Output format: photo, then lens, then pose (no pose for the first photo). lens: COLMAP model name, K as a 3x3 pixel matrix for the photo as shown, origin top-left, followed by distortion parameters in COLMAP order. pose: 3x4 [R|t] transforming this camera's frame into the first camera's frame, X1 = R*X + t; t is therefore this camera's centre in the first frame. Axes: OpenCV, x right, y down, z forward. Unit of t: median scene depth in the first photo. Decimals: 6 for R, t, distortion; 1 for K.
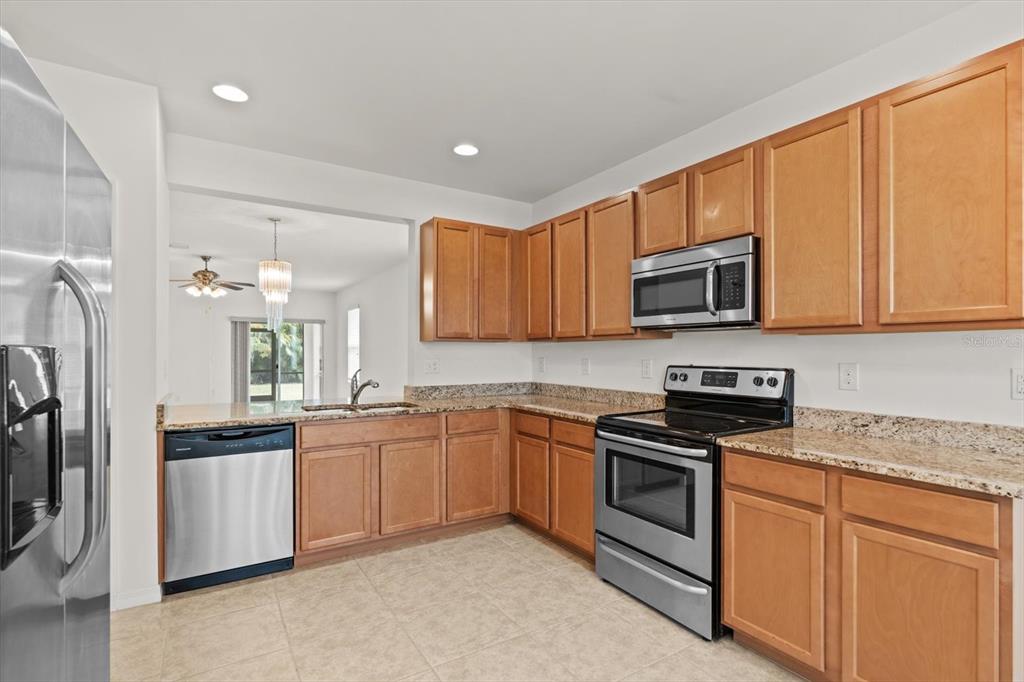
lens RADIAL K [[485.6, 0, 518.7], [0, 485.6, 351.8], [0, 0, 1]] dist [-0.002700, -0.000072]
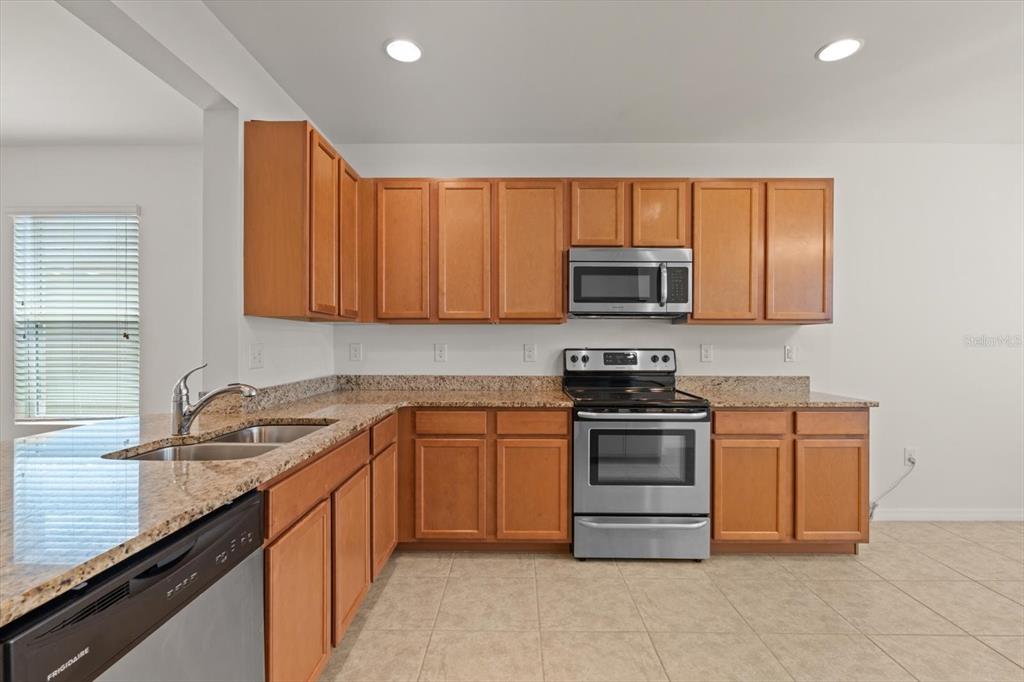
lens RADIAL K [[461.8, 0, 513.6], [0, 461.8, 345.1], [0, 0, 1]] dist [-0.003222, -0.000121]
pose [[0.548407, -0.005436, 0.836194, -0.590463], [-0.001980, 0.999968, 0.007799, 0.011246], [-0.836209, -0.005932, 0.548378, 0.493584]]
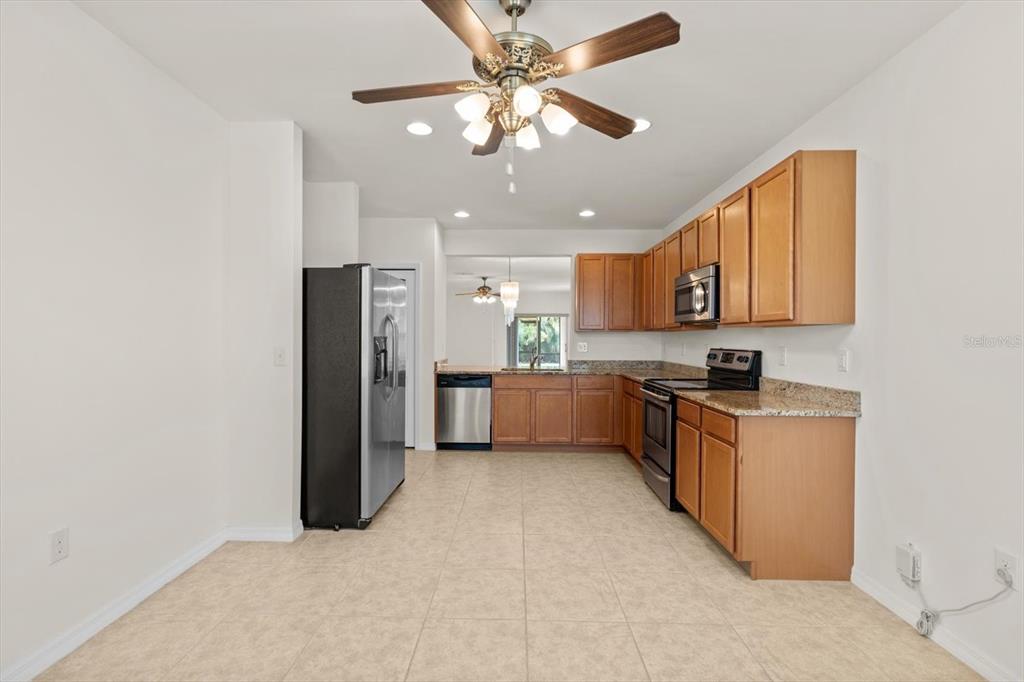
lens RADIAL K [[457.5, 0, 508.2], [0, 457.5, 339.3], [0, 0, 1]] dist [-0.000015, 0.000141]
pose [[0.832635, 0.005532, -0.553795, 0.522592], [-0.004280, 0.999985, 0.003553, -0.000832], [0.553806, -0.000588, 0.832645, -0.416948]]
